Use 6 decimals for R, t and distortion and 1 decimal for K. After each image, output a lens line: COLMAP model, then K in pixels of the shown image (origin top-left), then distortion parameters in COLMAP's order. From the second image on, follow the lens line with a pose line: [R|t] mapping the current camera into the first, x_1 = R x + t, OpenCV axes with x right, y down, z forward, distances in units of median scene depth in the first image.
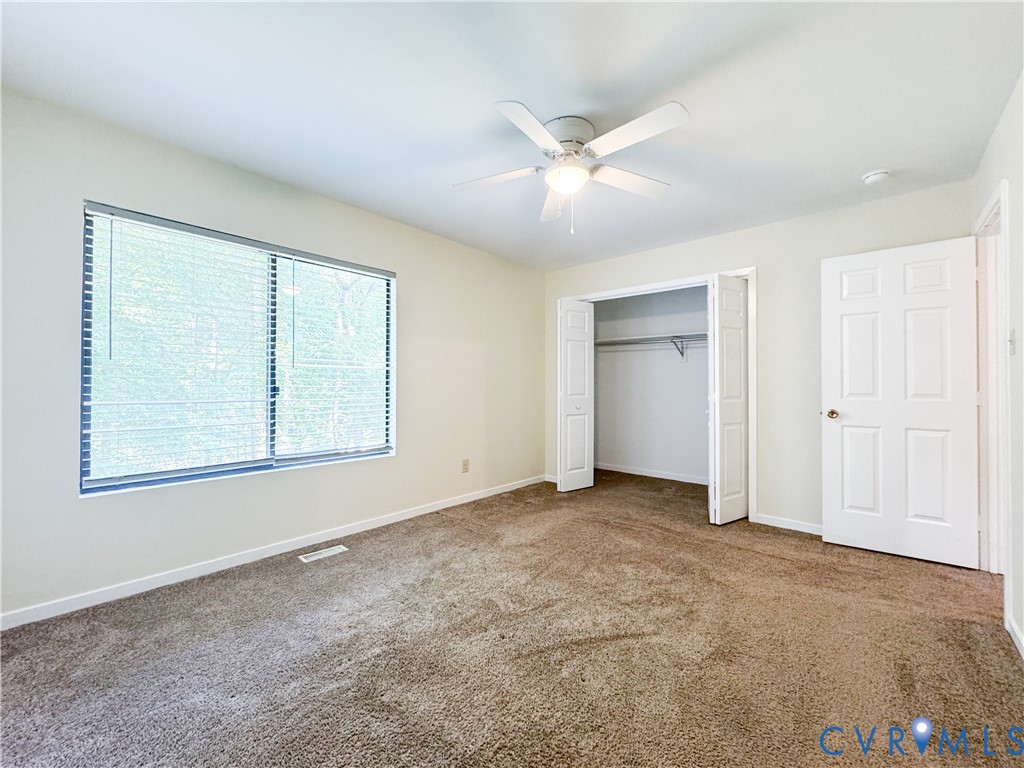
lens RADIAL K [[420.9, 0, 512.0], [0, 420.9, 384.0], [0, 0, 1]] dist [-0.000795, -0.000016]
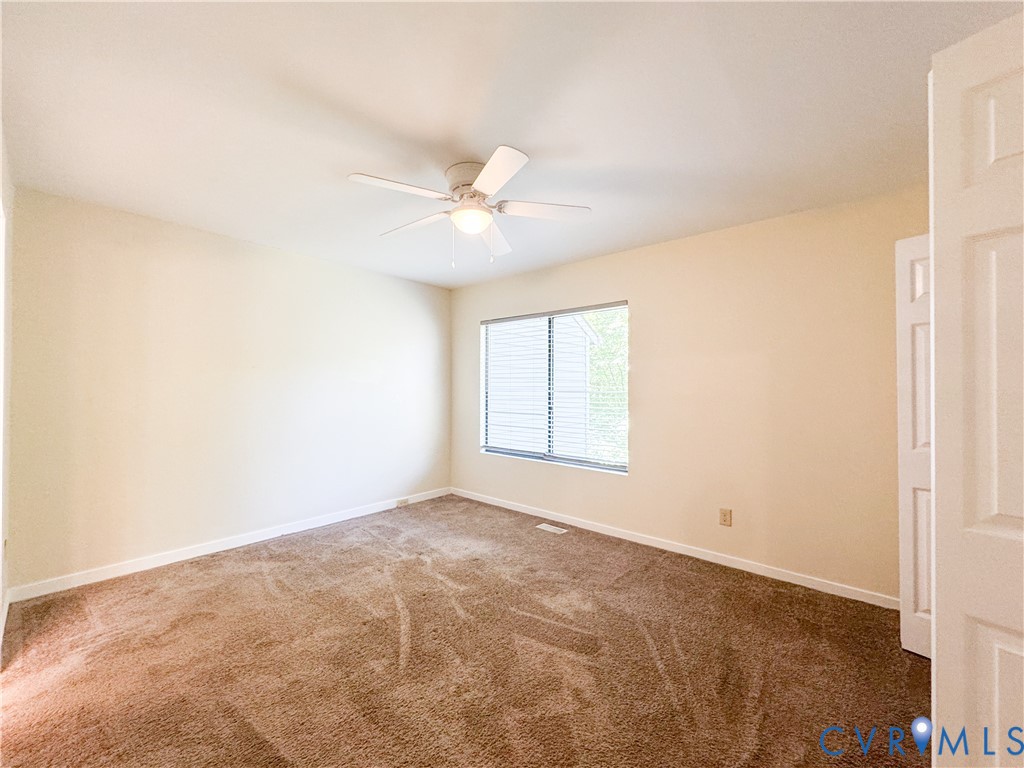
lens RADIAL K [[420.9, 0, 512.0], [0, 420.9, 384.0], [0, 0, 1]] dist [-0.000795, -0.000016]
pose [[-0.011739, -0.020951, -0.999712, 0.916408], [-0.003698, 0.999775, -0.020908, -0.039611], [0.999924, 0.003451, -0.011814, 0.865277]]
